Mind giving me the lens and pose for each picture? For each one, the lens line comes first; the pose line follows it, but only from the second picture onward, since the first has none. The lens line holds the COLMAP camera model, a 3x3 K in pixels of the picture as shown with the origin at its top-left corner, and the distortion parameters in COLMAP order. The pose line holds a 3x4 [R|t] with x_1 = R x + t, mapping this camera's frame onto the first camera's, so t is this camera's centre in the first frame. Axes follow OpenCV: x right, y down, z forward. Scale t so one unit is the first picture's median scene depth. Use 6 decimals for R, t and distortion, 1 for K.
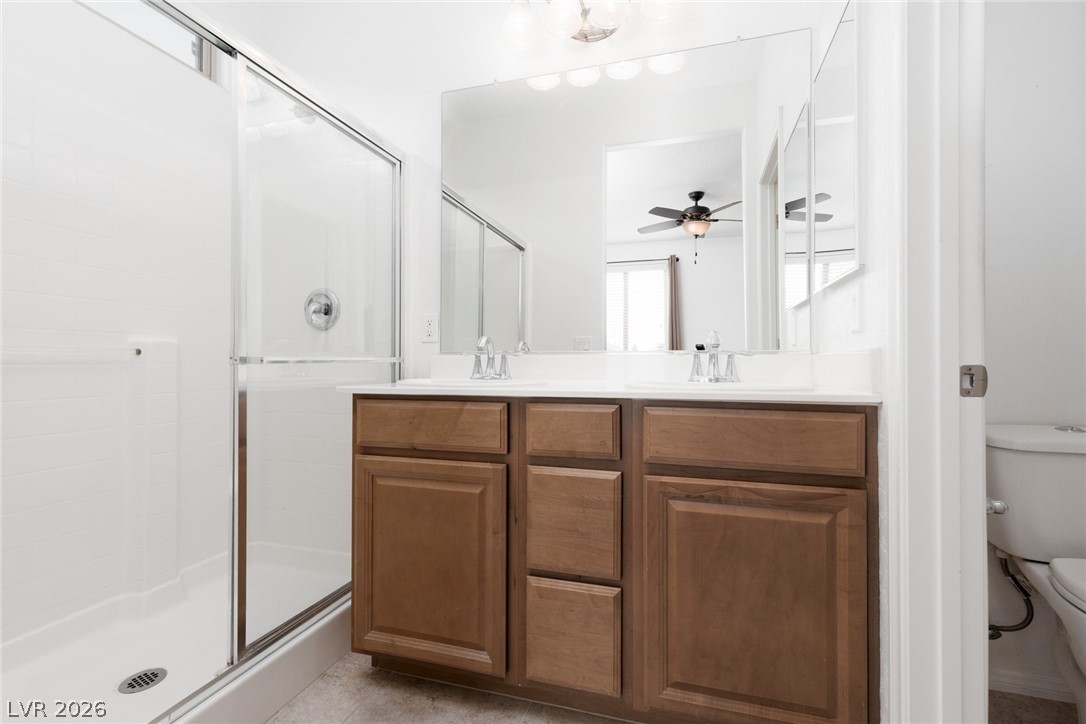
lens RADIAL K [[488.4, 0, 542.7], [0, 488.4, 358.8], [0, 0, 1]] dist [0.000953, -0.000332]
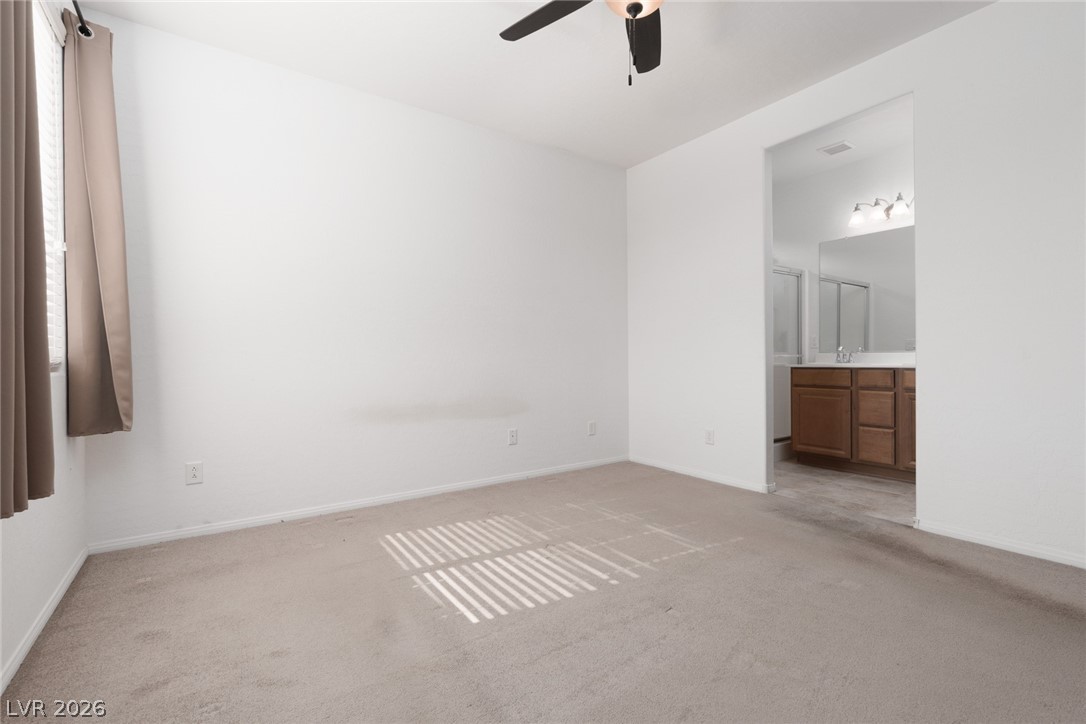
lens RADIAL K [[488.4, 0, 542.7], [0, 488.4, 358.8], [0, 0, 1]] dist [0.000953, -0.000332]
pose [[0.791011, -0.004820, -0.611784, 0.268114], [0.010233, 0.999933, 0.005352, -0.011297], [0.611717, -0.010494, 0.791007, -2.551523]]
